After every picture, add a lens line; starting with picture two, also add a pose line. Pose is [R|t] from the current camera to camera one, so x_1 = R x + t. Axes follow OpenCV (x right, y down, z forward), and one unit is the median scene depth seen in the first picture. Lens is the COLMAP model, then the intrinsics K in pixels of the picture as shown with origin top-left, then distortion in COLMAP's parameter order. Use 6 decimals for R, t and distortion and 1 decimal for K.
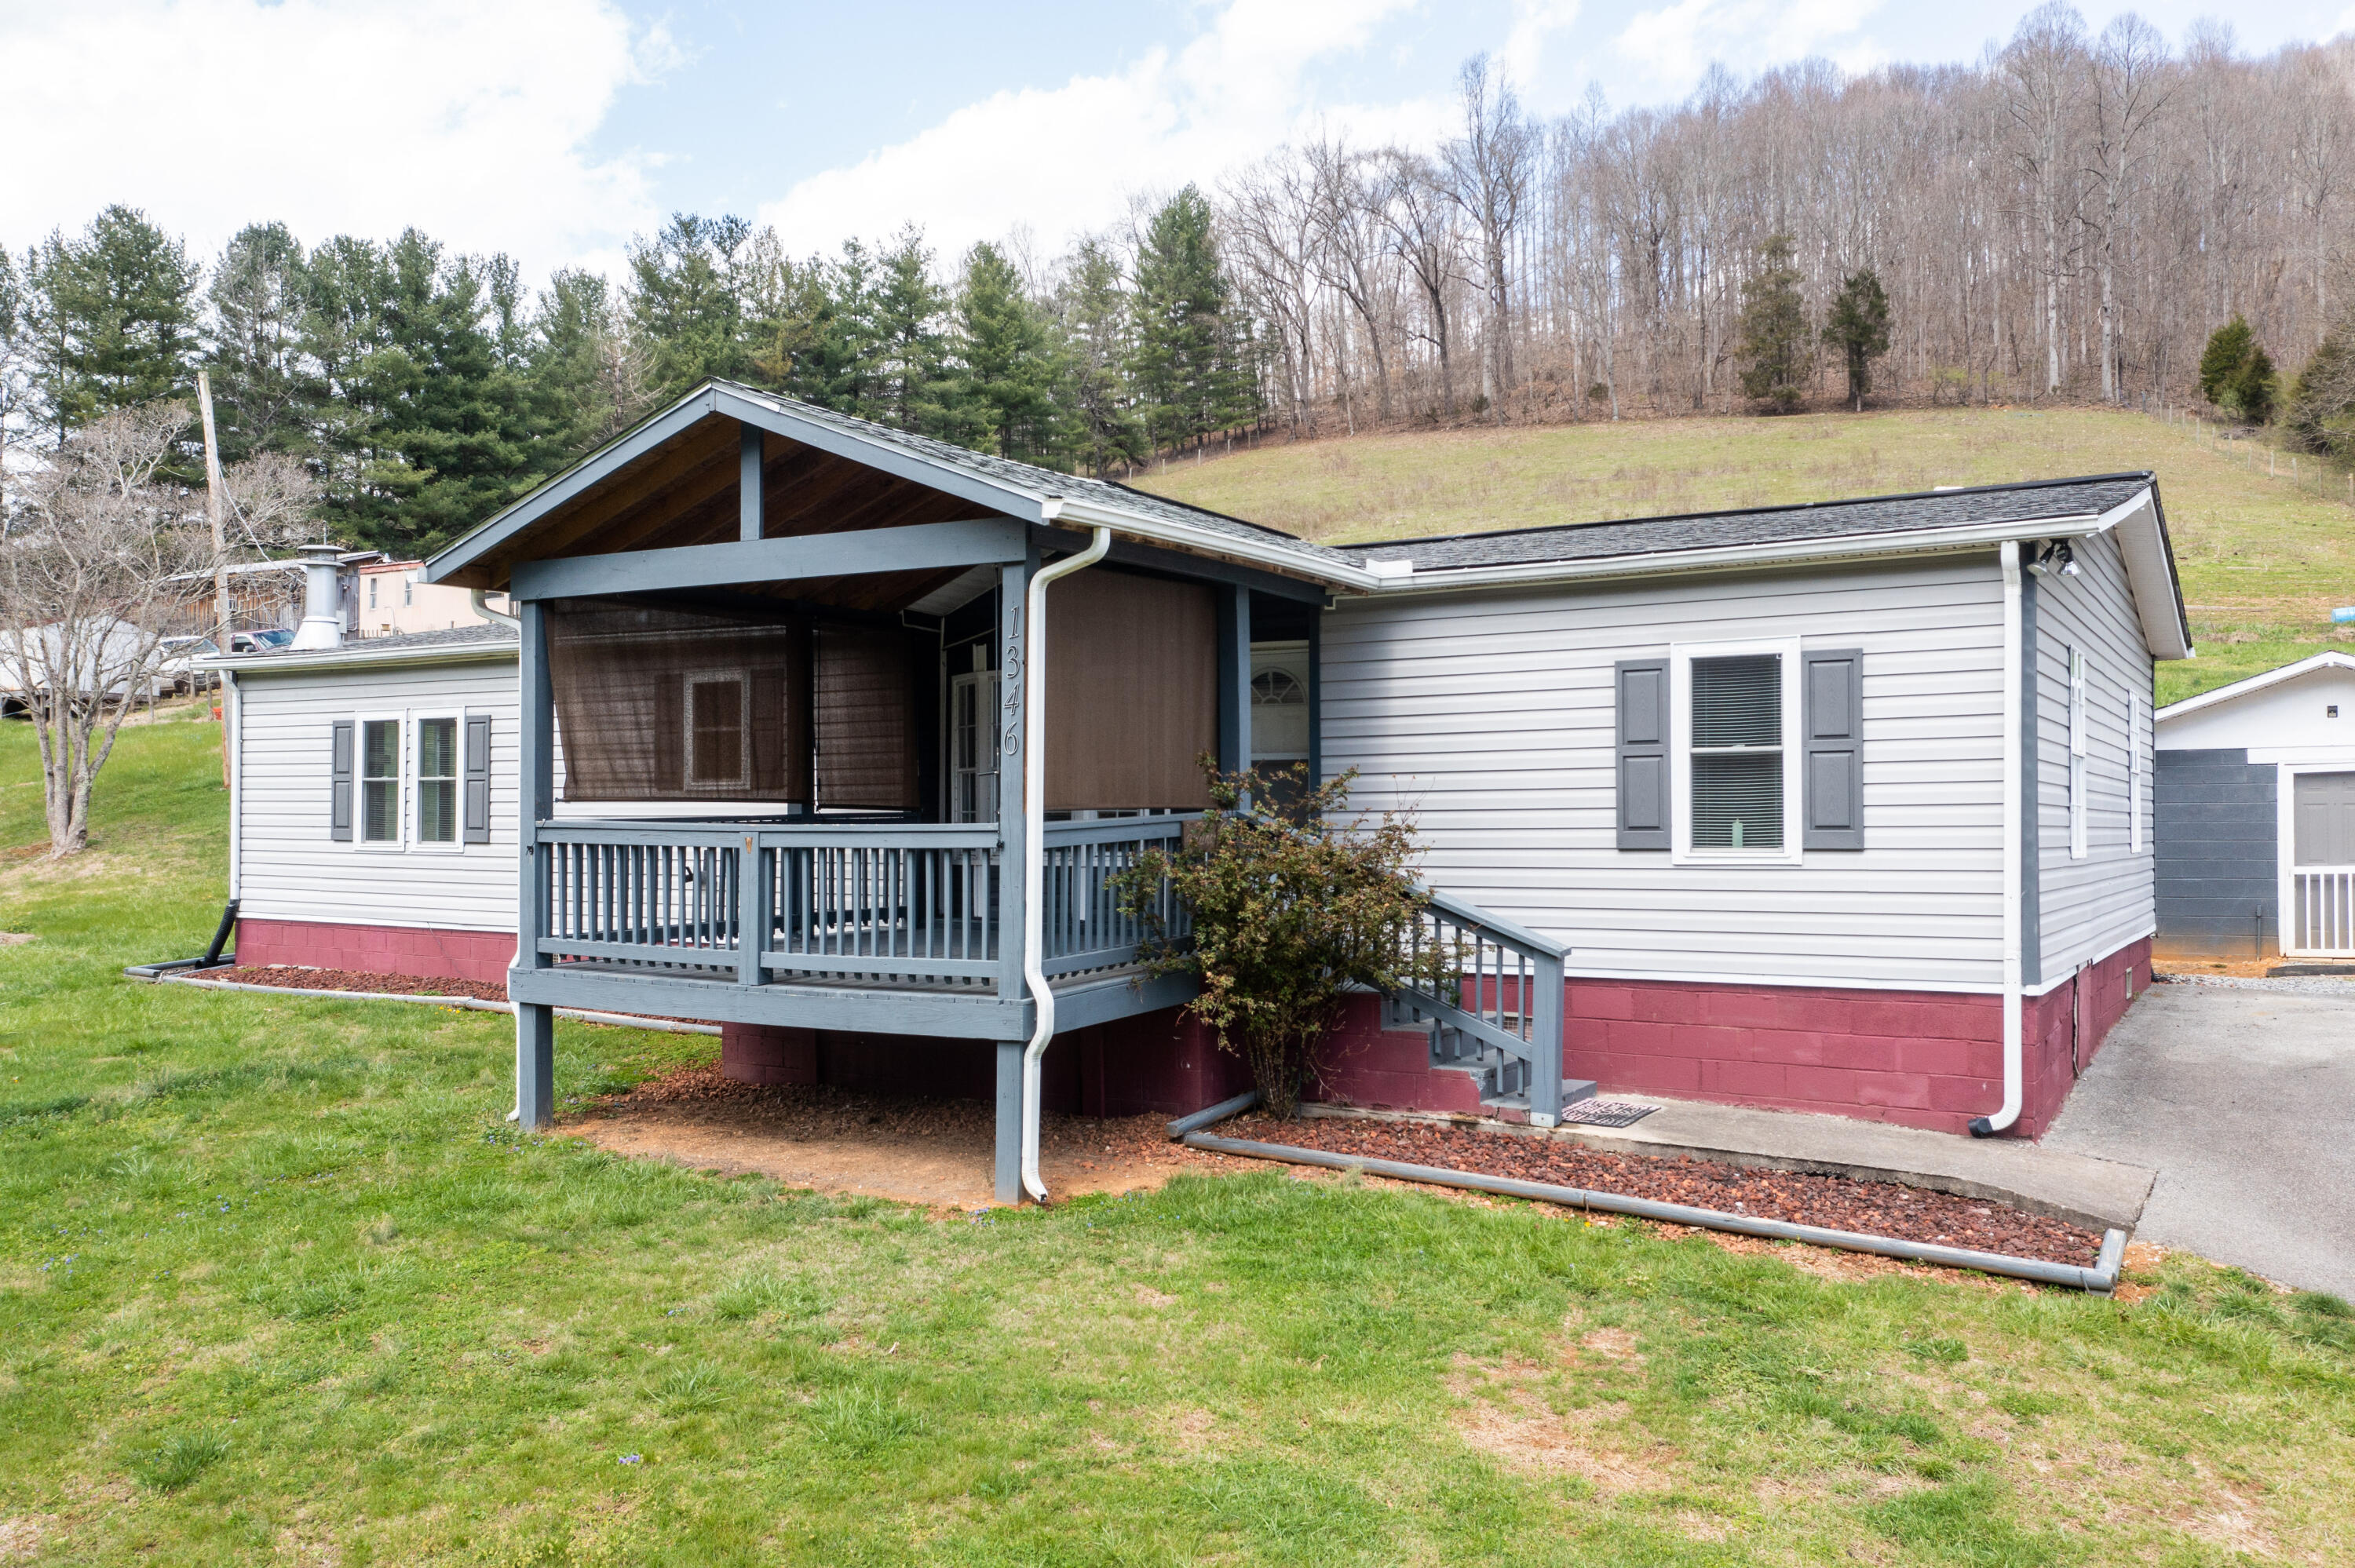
lens RADIAL K [[1869.4, 0, 1176.9], [0, 1869.4, 803.7], [0, 0, 1]] dist [-0.004751, 0.008535]
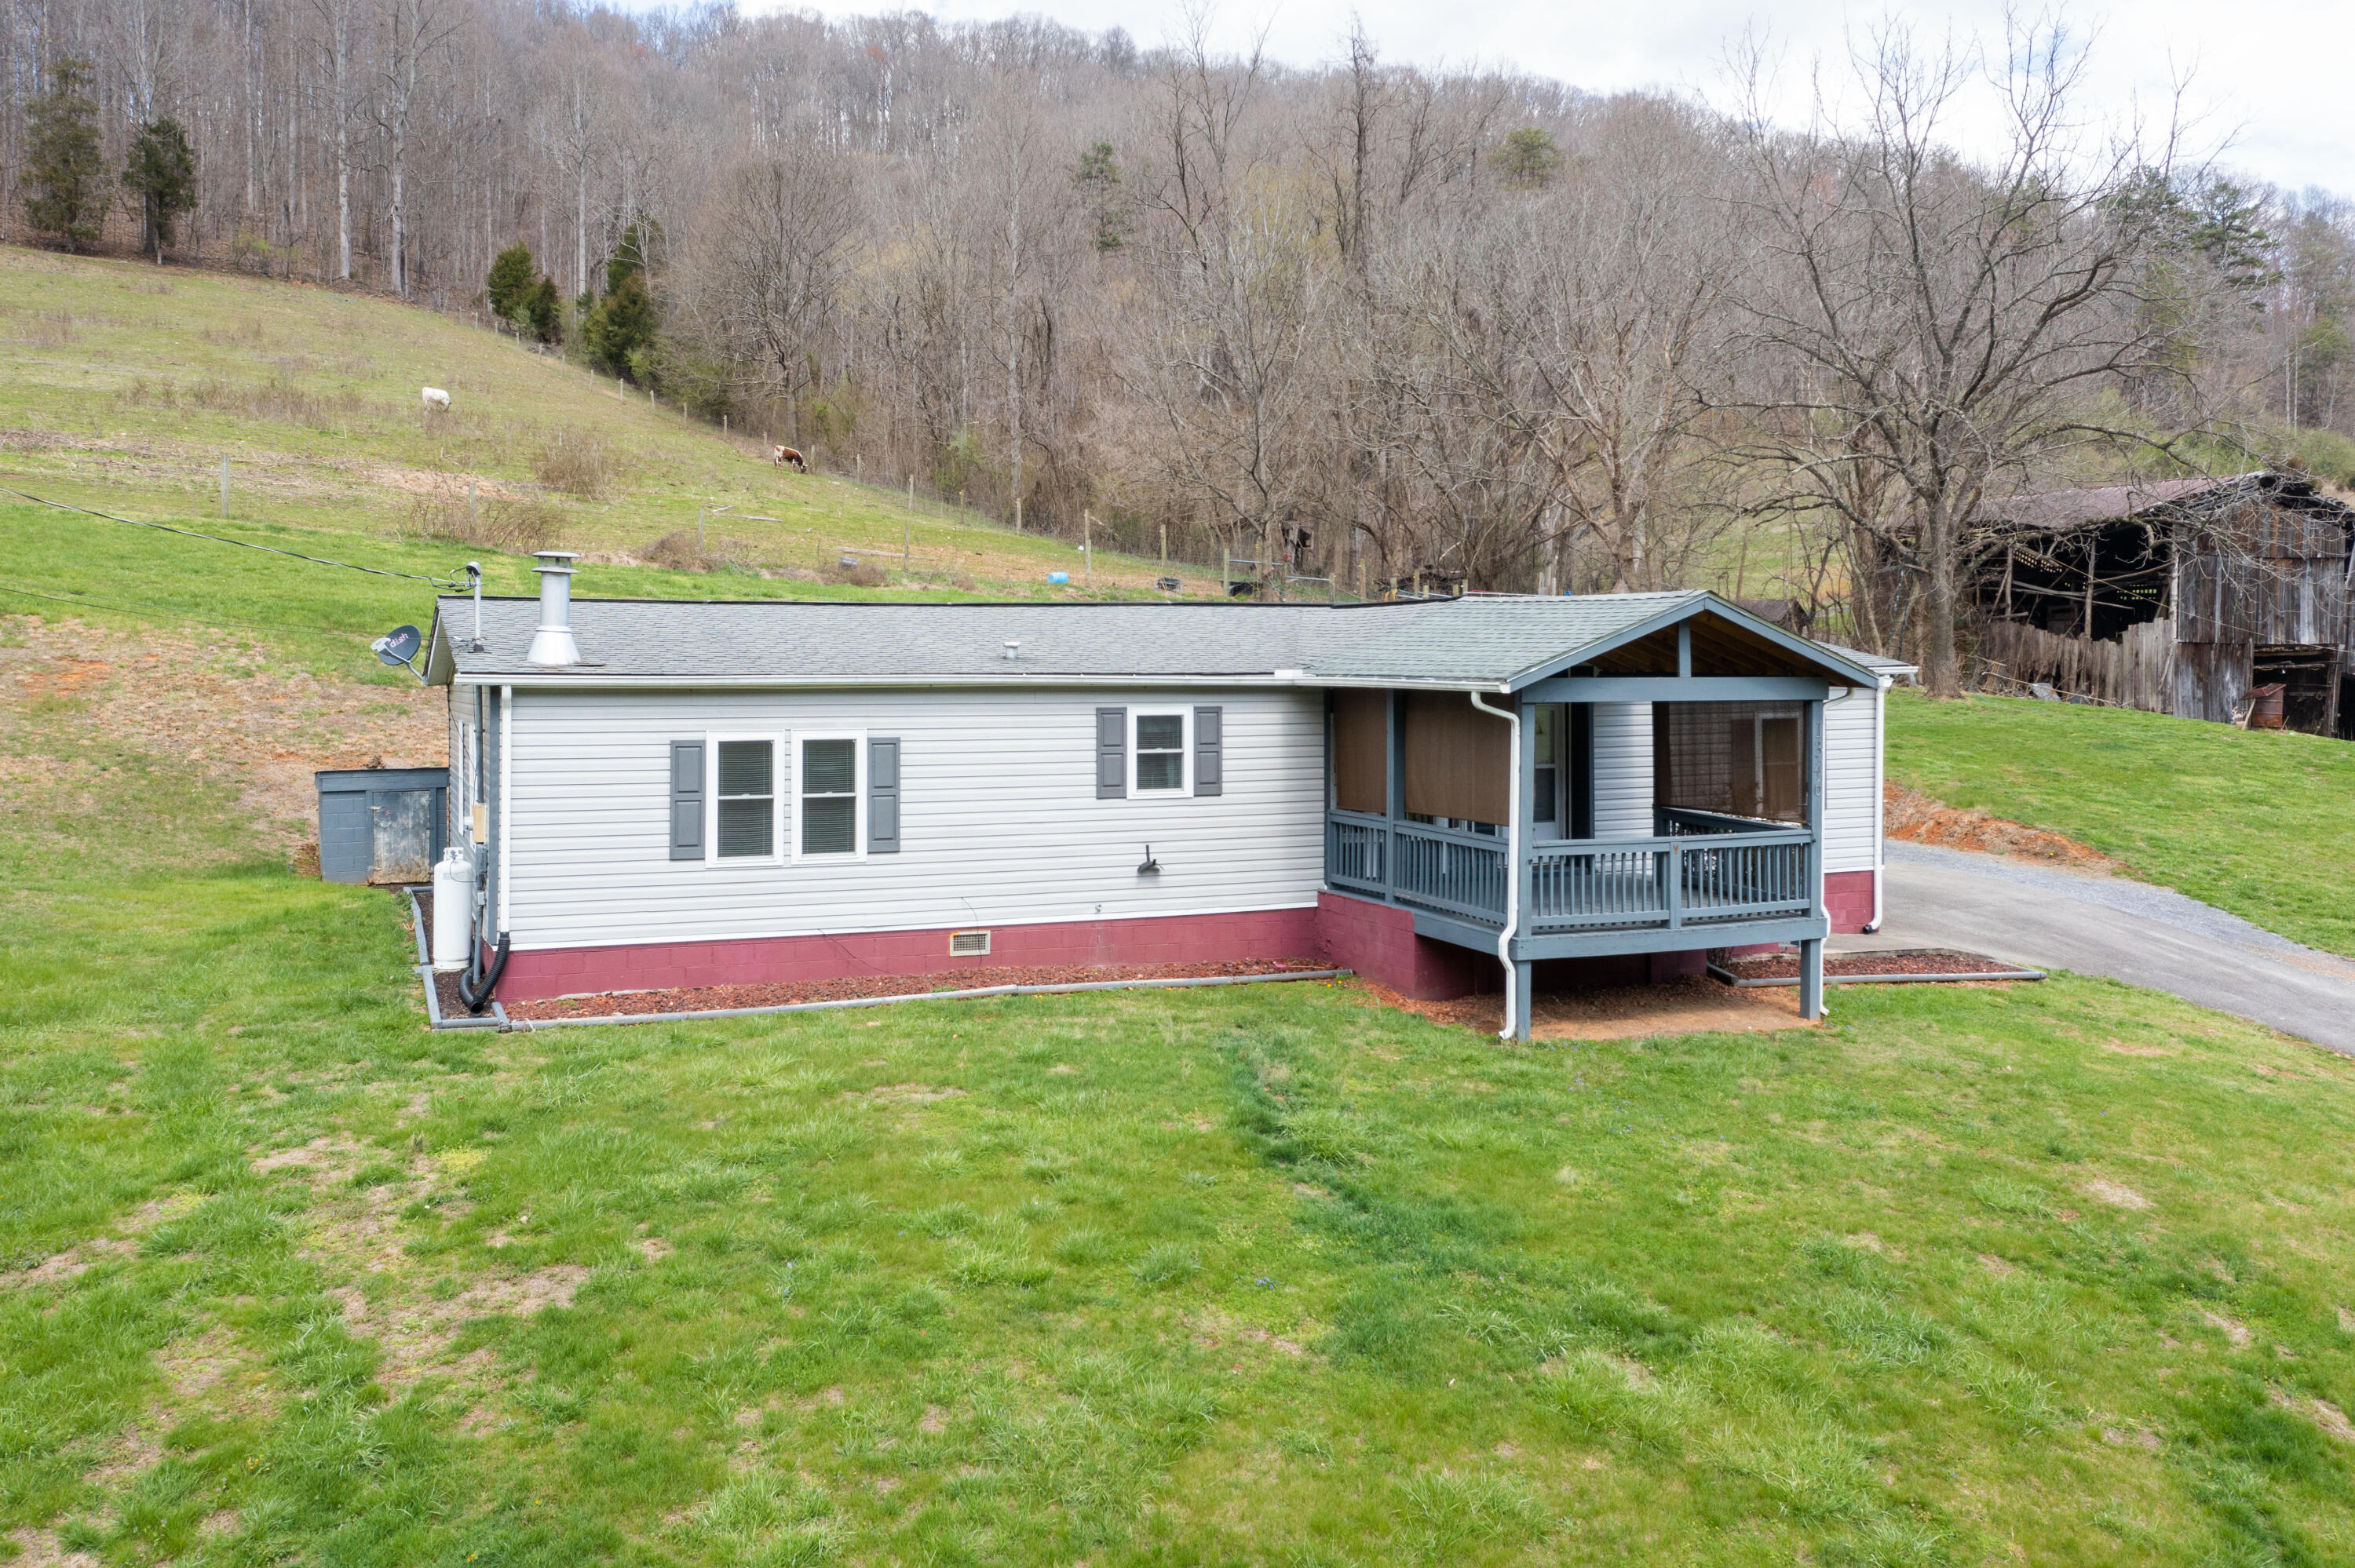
lens RADIAL K [[1900.4, 0, 1154.1], [0, 1900.4, 699.9], [0, 0, 1]] dist [-0.004045, 0.009044]
pose [[0.593768, -0.018250, 0.804429, -0.151593], [-0.003022, 0.999685, 0.024910, -0.015195], [-0.804631, -0.017221, 0.593526, 0.006878]]
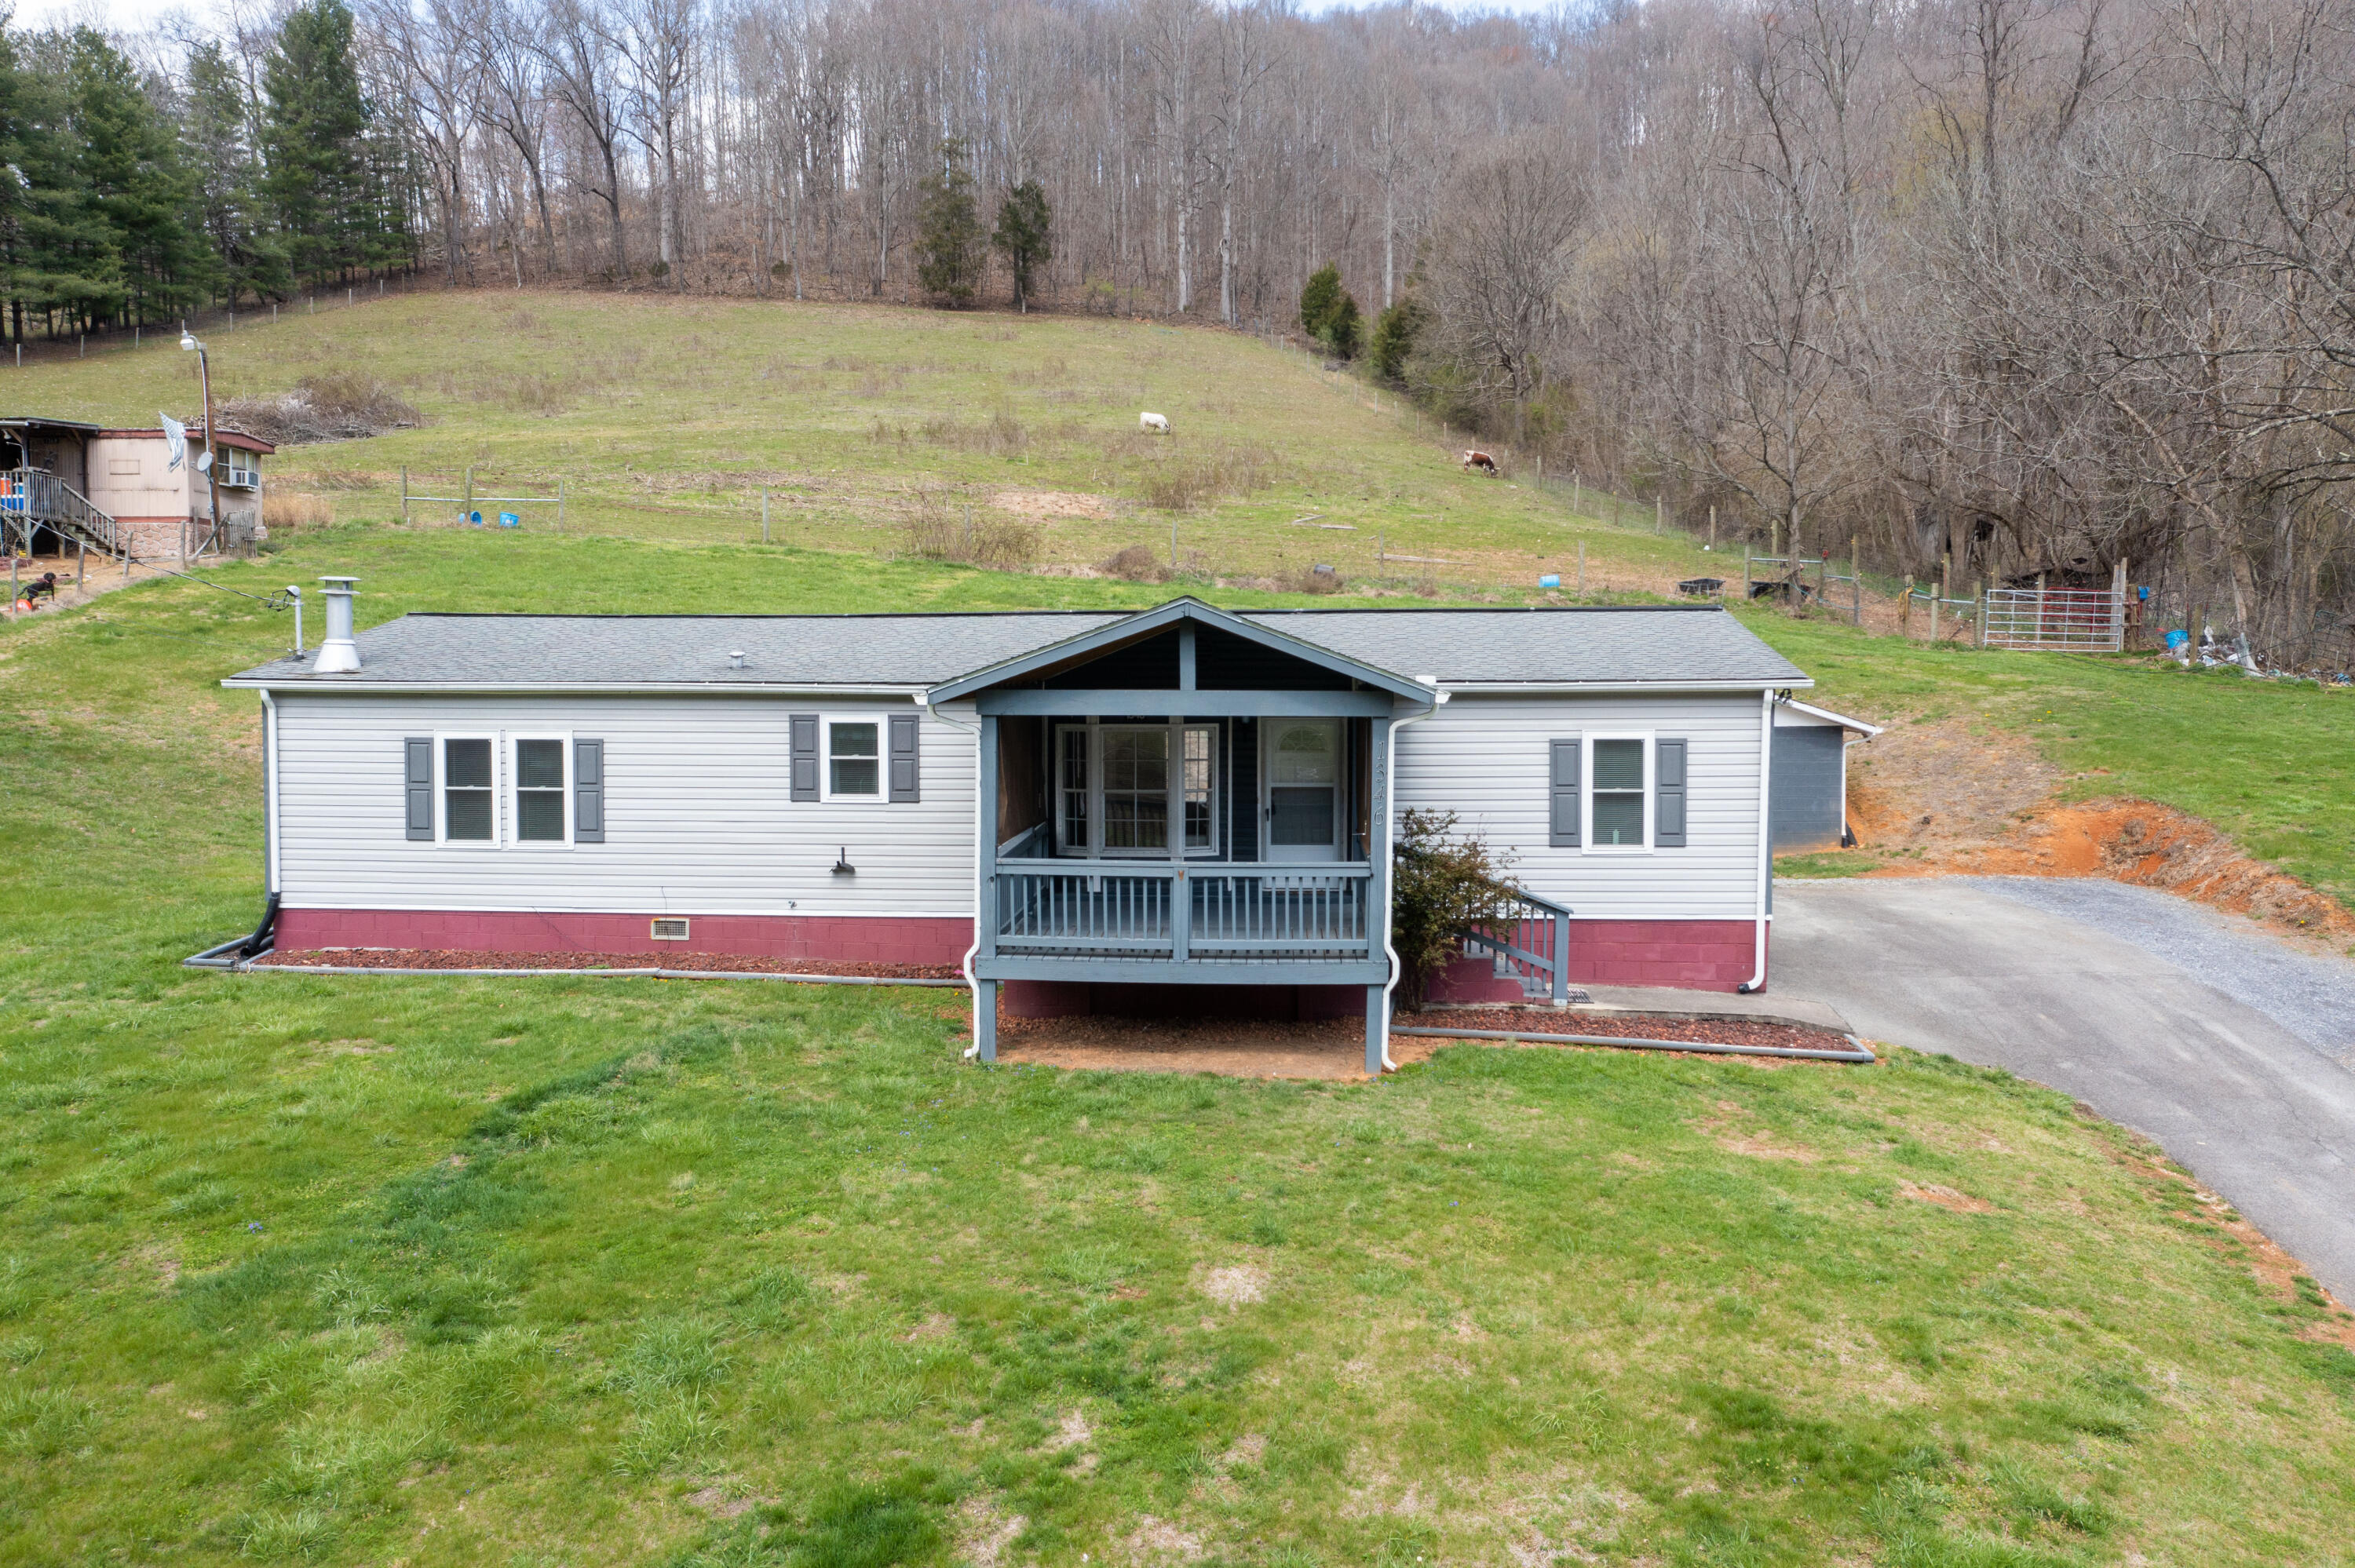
lens RADIAL K [[1905.4, 0, 1164.6], [0, 1905.4, 782.7], [0, 0, 1]] dist [-0.001593, 0.000327]
pose [[0.889302, -0.027505, 0.456493, -0.092709], [-0.003687, 0.997726, 0.067298, -0.015816], [-0.457306, -0.061531, 0.887178, -0.043265]]
